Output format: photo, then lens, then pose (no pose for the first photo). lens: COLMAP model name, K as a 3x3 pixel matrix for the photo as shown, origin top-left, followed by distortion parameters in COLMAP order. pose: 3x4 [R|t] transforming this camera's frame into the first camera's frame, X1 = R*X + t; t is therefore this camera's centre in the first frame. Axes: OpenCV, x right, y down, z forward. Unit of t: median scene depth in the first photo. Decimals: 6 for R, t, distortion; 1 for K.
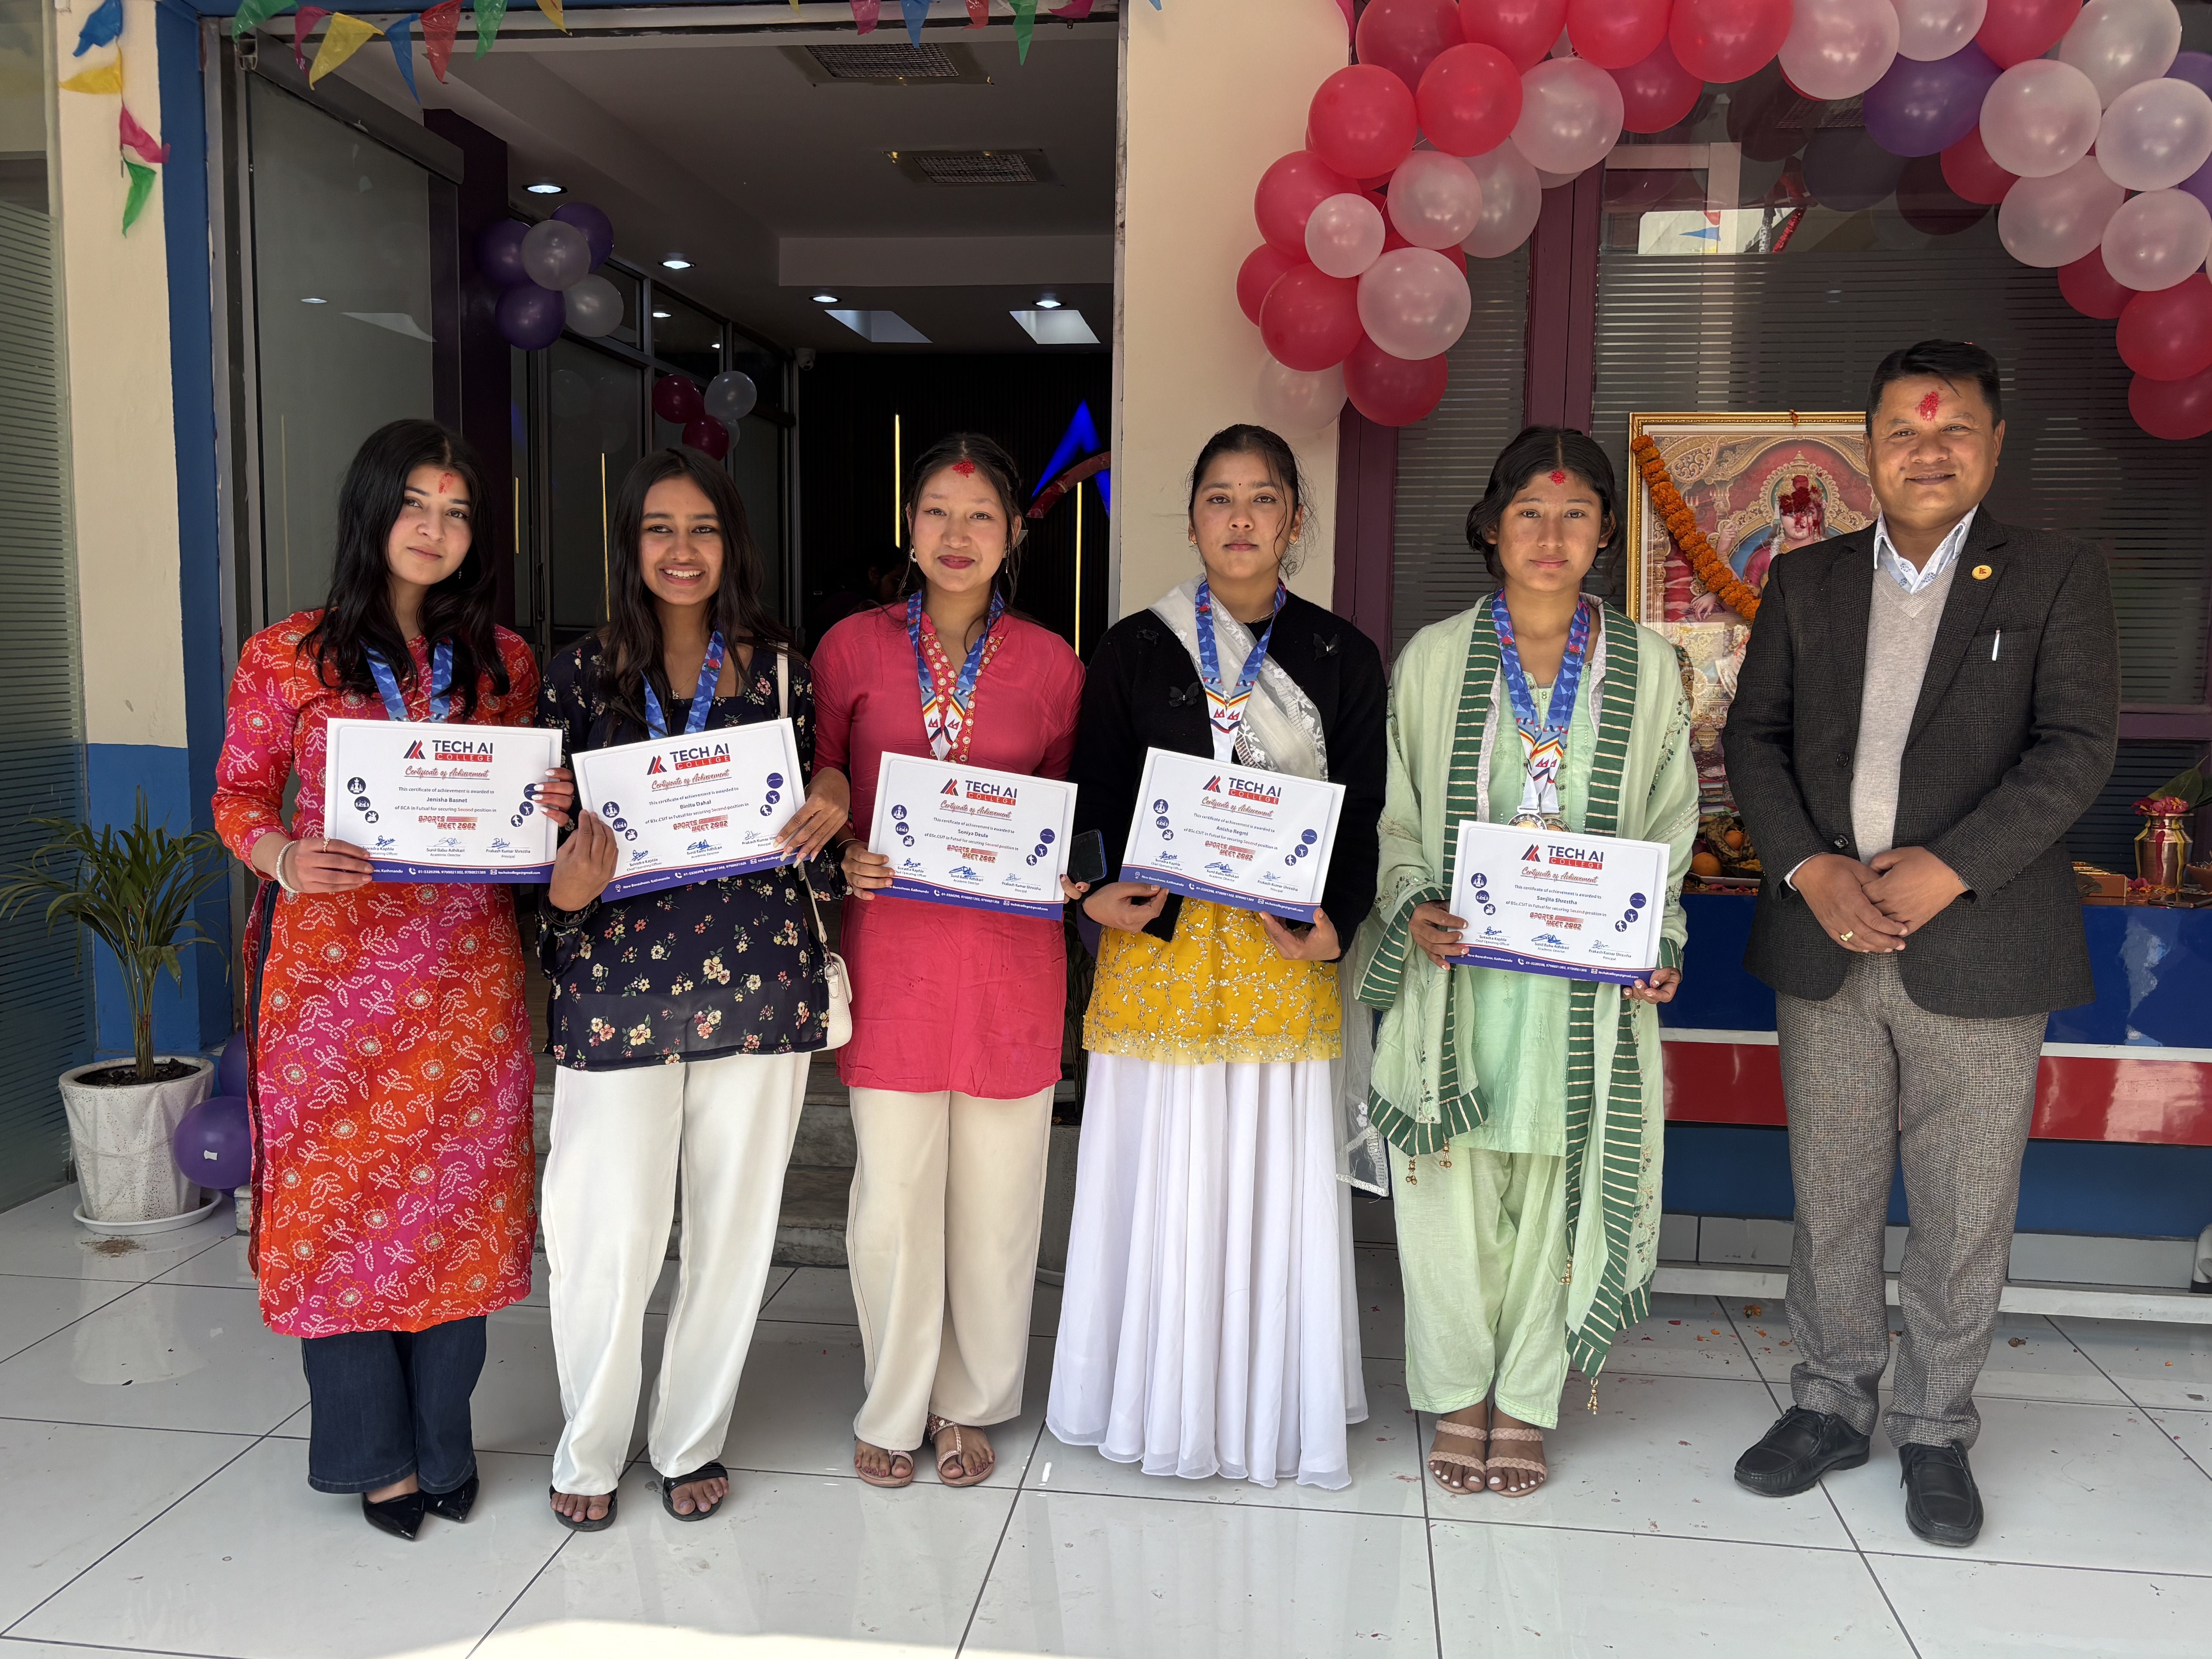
lens RADIAL K [[1903.8, 0, 1111.3], [0, 1903.8, 821.0], [0, 0, 1]] dist [0.010638, -0.005852]
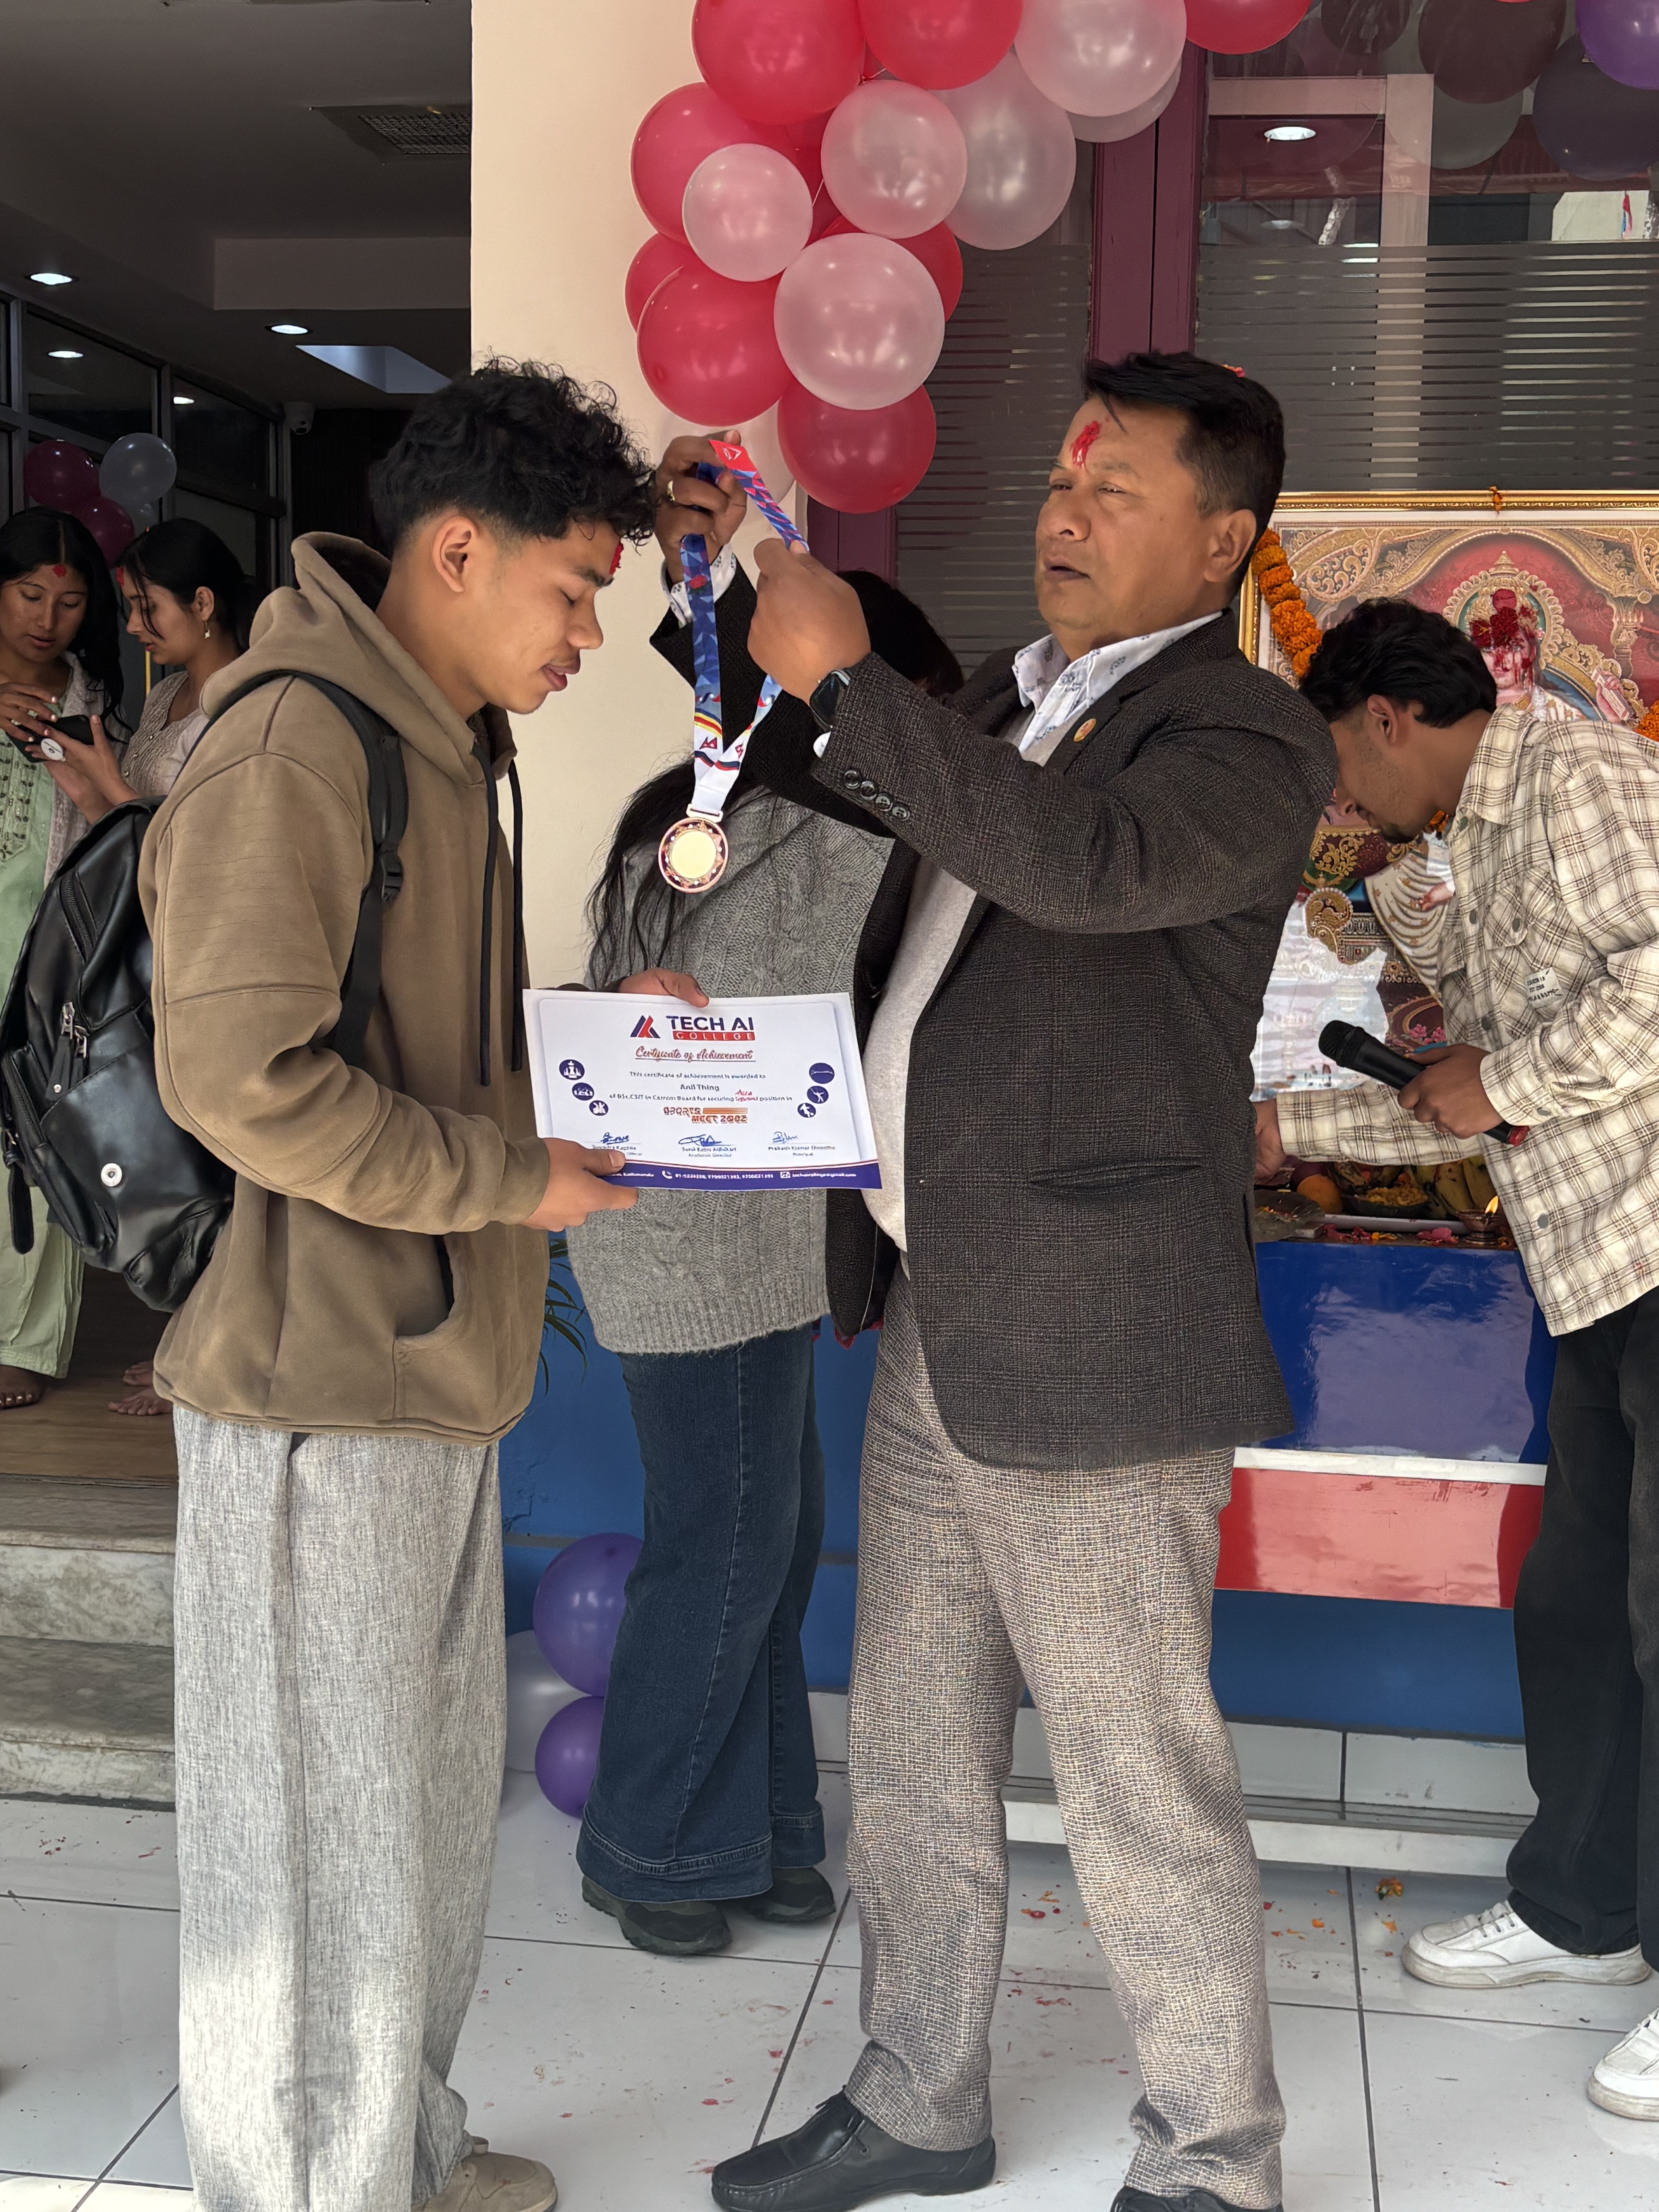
lens RADIAL K [[2659.8, 0, 837.7], [0, 2659.8, 1114.8], [0, 0, 1]] dist [0.011681, 0.000000]
pose [[0.999639, 0.004531, -0.026489, 0.159954], [-0.004084, 0.999849, 0.016904, -0.017859], [0.026561, -0.016790, 0.999506, 0.090790]]
